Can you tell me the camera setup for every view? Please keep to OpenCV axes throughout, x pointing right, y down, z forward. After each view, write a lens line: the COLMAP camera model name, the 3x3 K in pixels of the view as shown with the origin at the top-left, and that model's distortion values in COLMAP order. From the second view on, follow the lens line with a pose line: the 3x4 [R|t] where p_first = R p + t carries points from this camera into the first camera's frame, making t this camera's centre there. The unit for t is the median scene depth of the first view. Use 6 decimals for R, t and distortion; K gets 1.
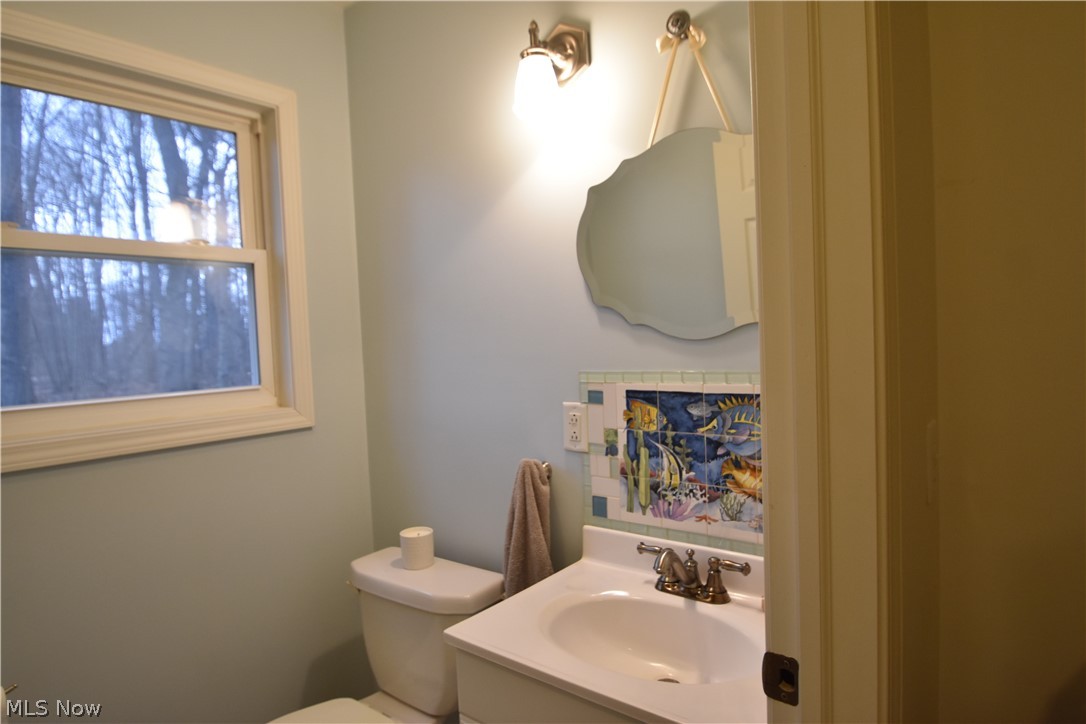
lens RADIAL K [[636.0, 0, 543.0], [0, 636.0, 362.0], [0, 0, 1]] dist [-0.035250, 0.043640]
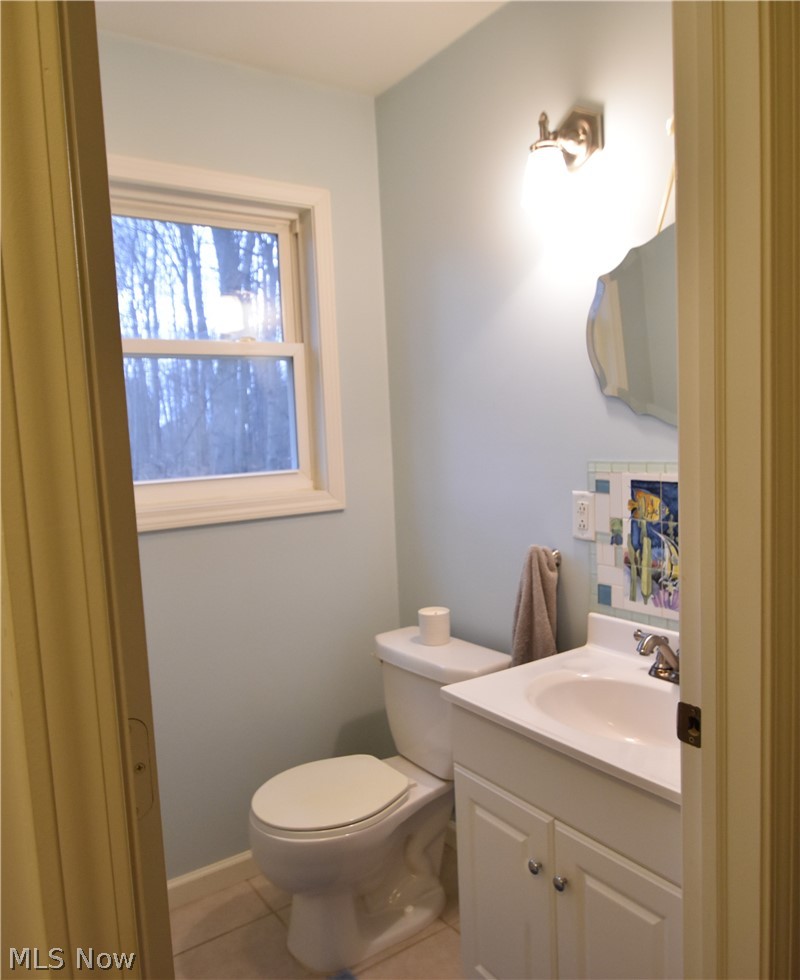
lens RADIAL K [[754.2, 0, 400.0], [0, 754.2, 490.0], [0, 0, 1]] dist [0.000164, 0.001865]
pose [[0.955089, 0.025201, -0.295245, 0.130148], [-0.008493, 0.998296, 0.057736, -0.005314], [0.296197, -0.052635, 0.953675, -0.235263]]
